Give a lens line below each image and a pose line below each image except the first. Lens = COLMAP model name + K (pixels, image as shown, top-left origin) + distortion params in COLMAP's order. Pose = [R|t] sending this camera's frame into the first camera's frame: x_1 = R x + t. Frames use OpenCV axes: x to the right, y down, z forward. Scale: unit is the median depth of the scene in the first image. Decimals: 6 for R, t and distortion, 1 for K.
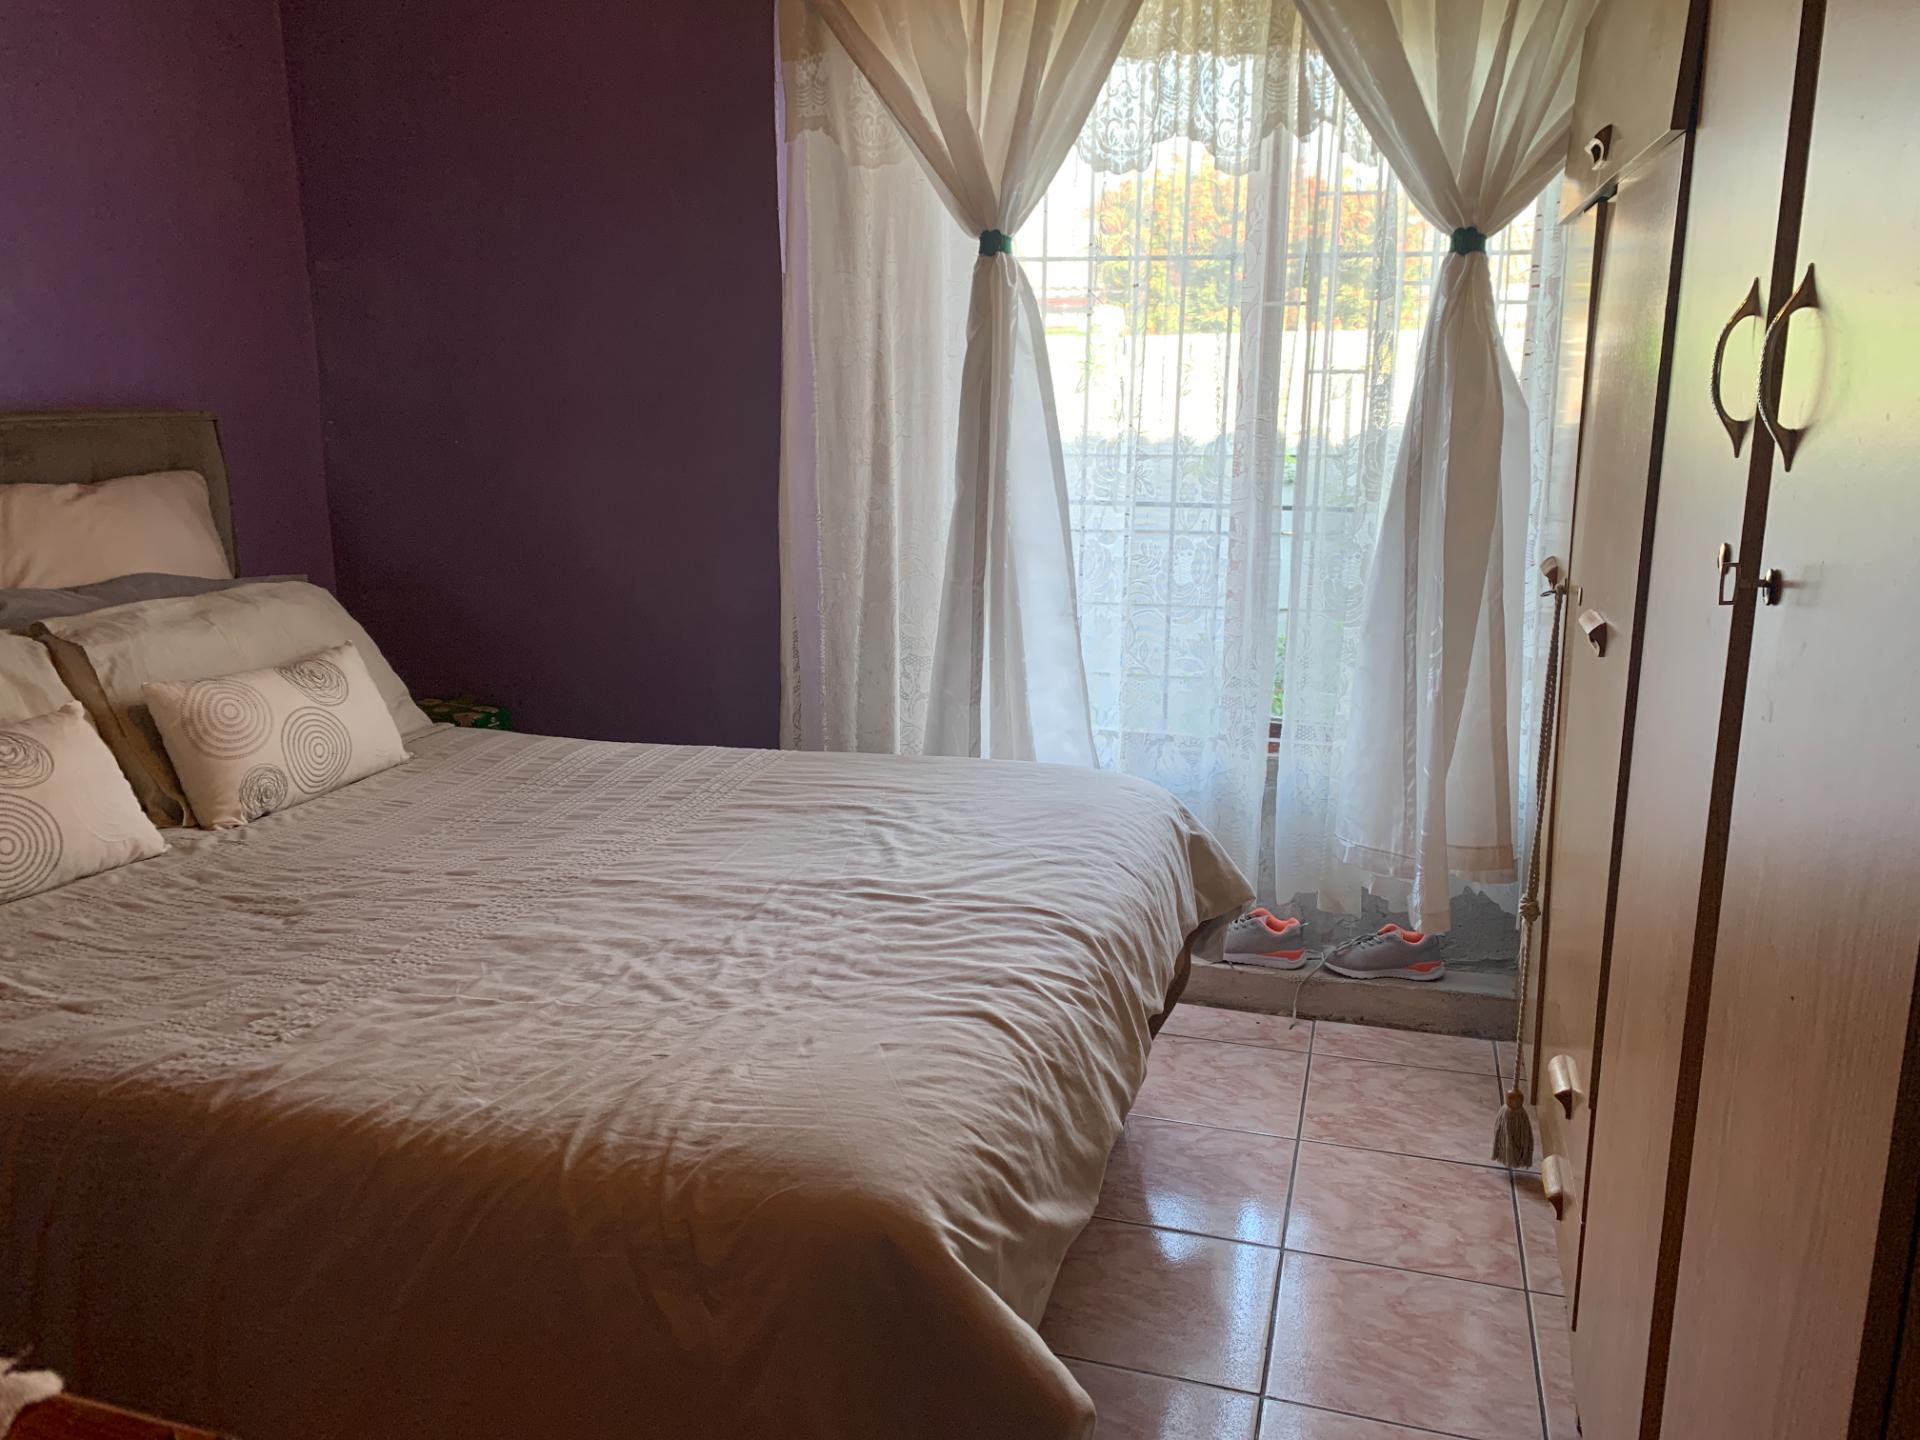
lens RADIAL K [[1477.0, 0, 931.1], [0, 1477.0, 697.6], [0, 0, 1]] dist [0.175944, -0.317588]
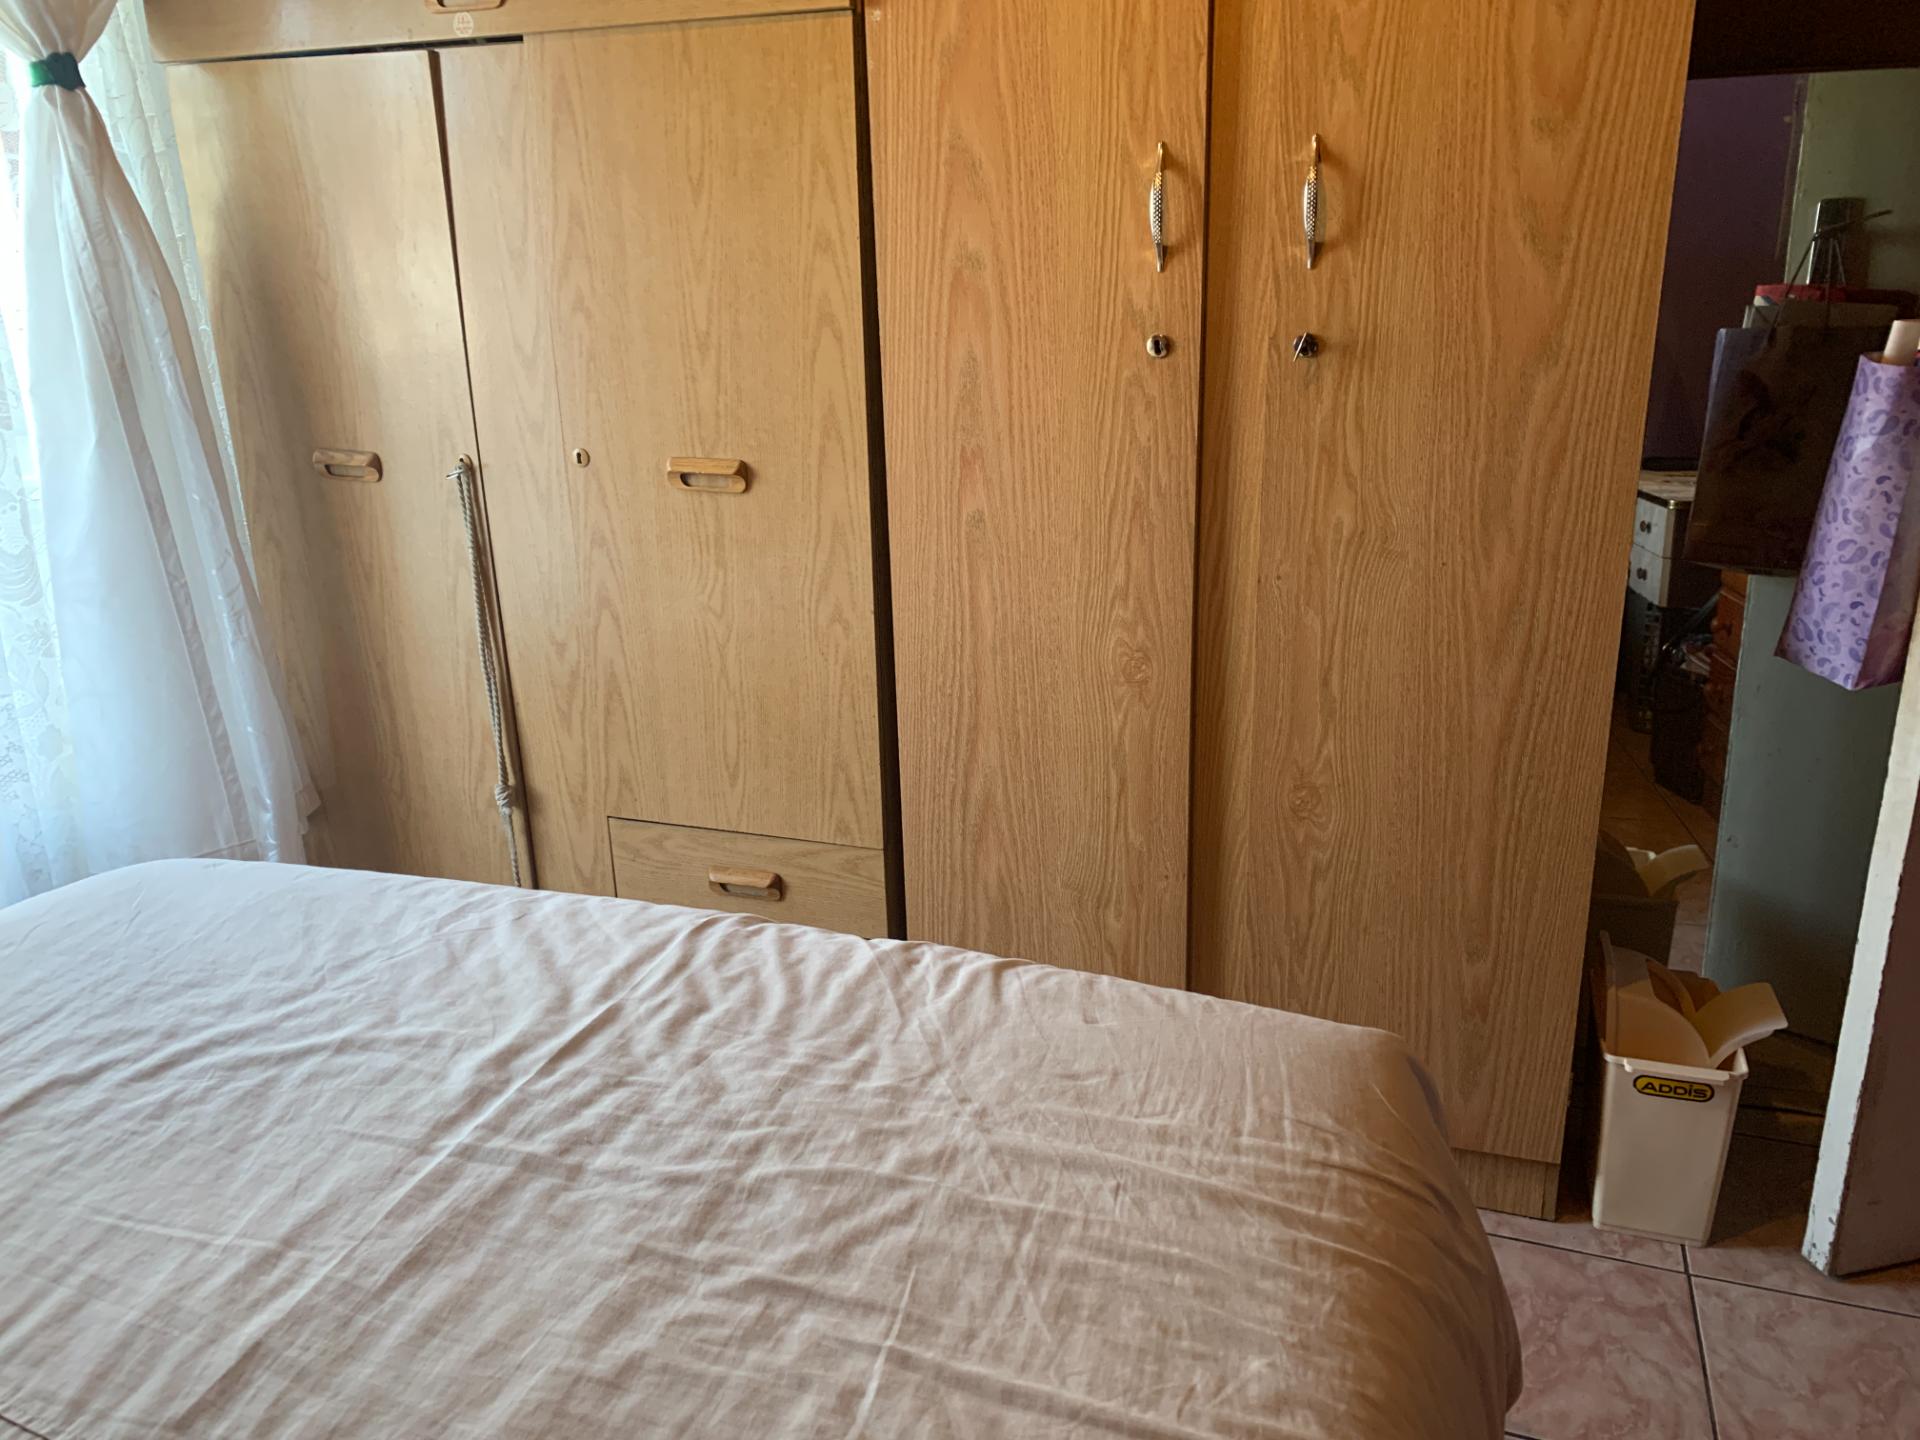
lens RADIAL K [[1489.3, 0, 955.0], [0, 1489.3, 711.0], [0, 0, 1]] dist [0.039521, -0.050828]
pose [[0.031458, -0.311694, 0.949662, -0.577783], [0.244084, 0.923761, 0.295107, -0.146483], [-0.969244, 0.222513, 0.105139, 0.697308]]
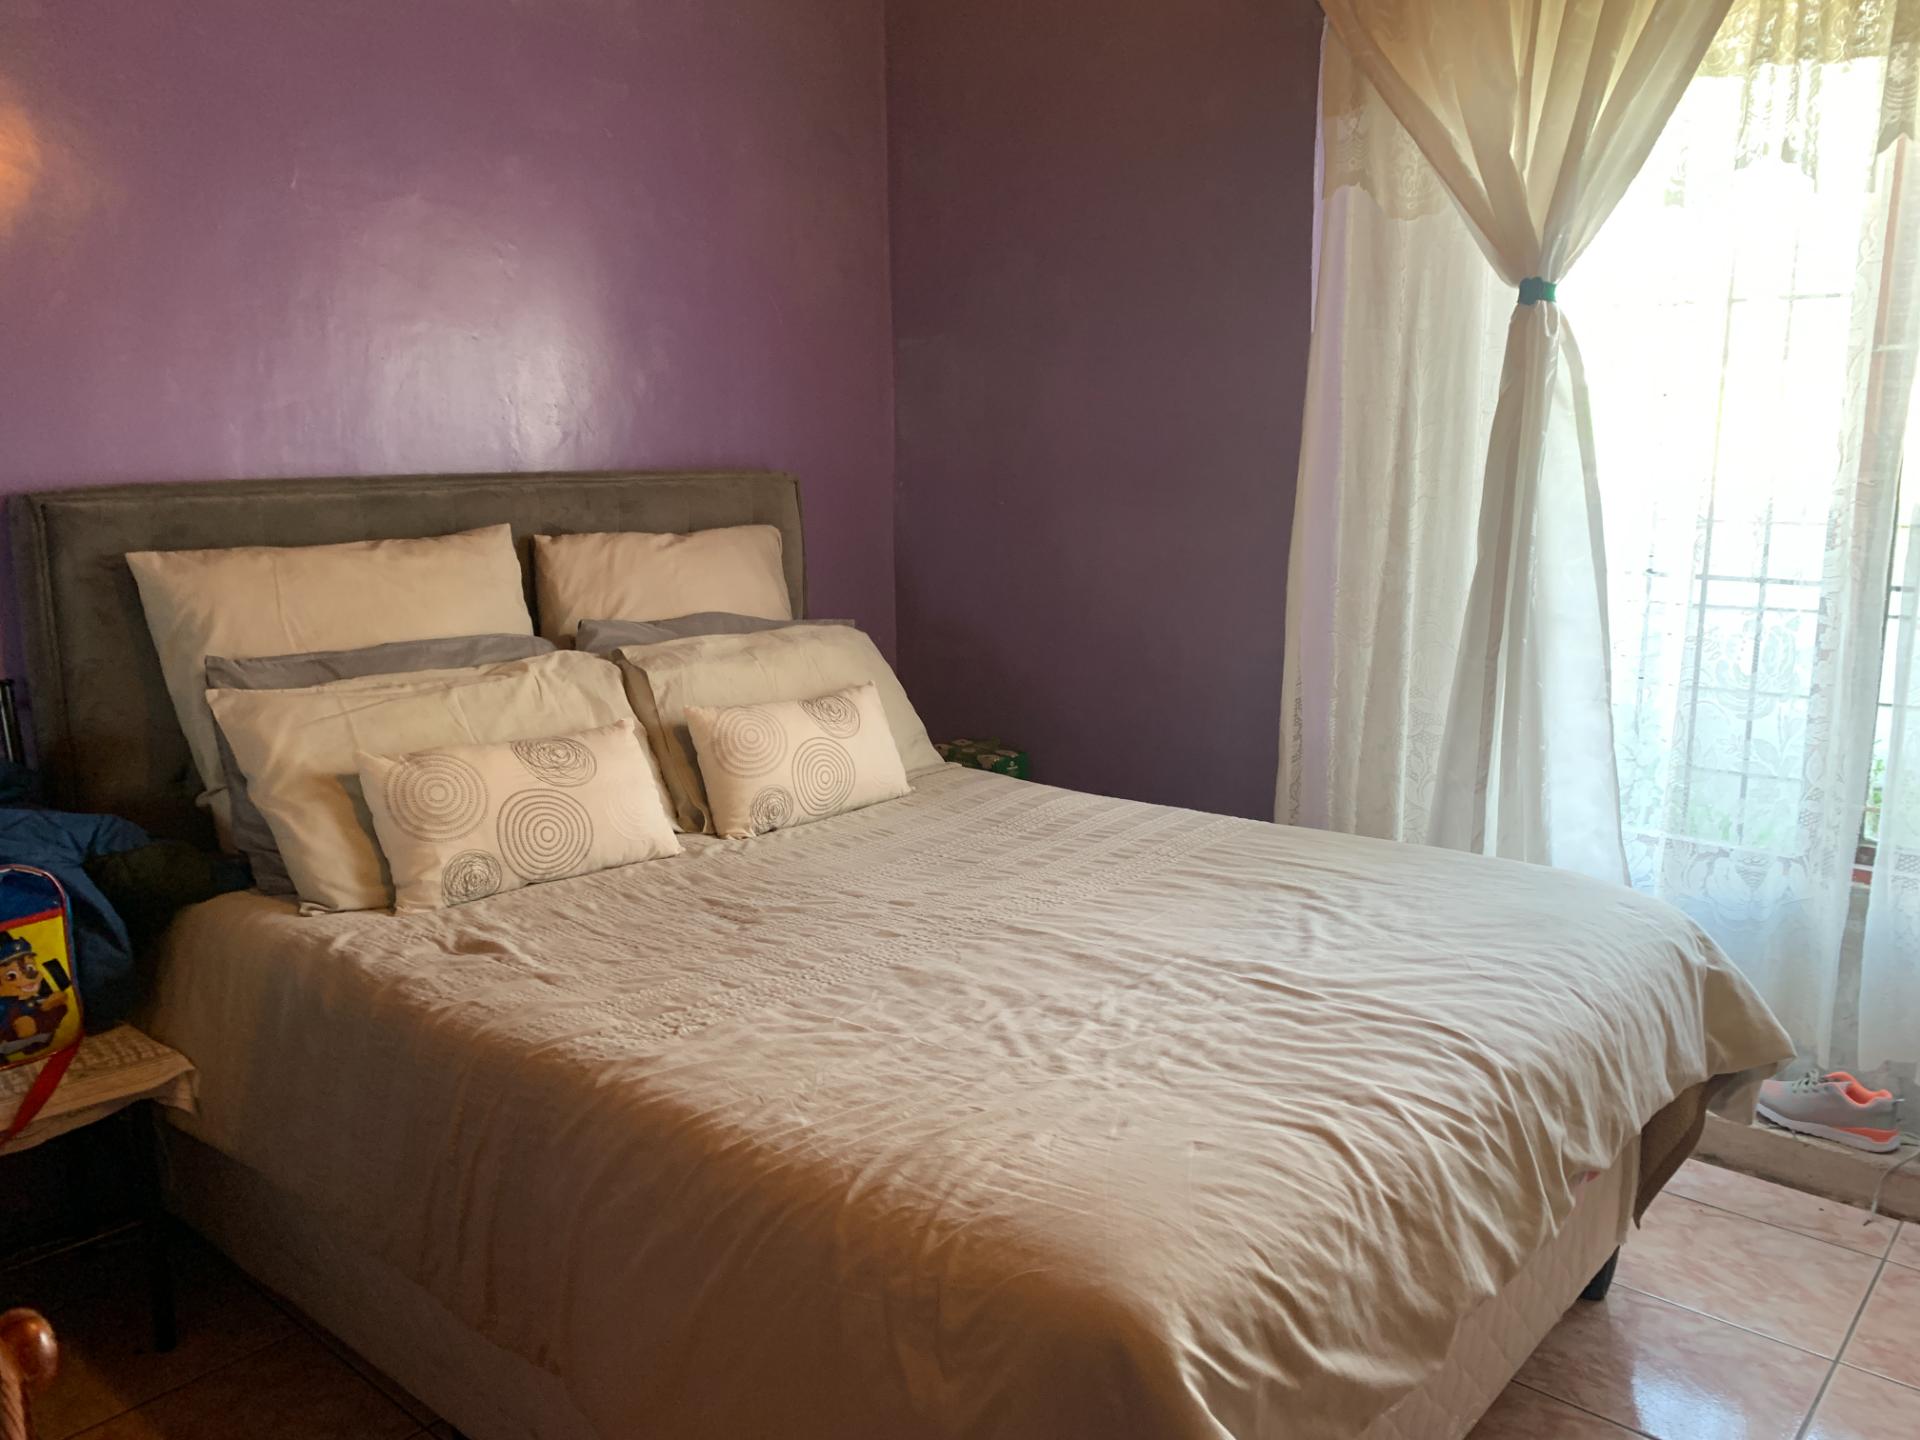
lens RADIAL K [[1476.5, 0, 960.2], [0, 1476.5, 697.7], [0, 0, 1]] dist [0.087487, -0.055352]
pose [[0.916158, 0.067333, -0.395121, 0.136366], [-0.081849, 0.996444, -0.019978, -0.011953], [0.392371, 0.050643, 0.918412, 0.045465]]
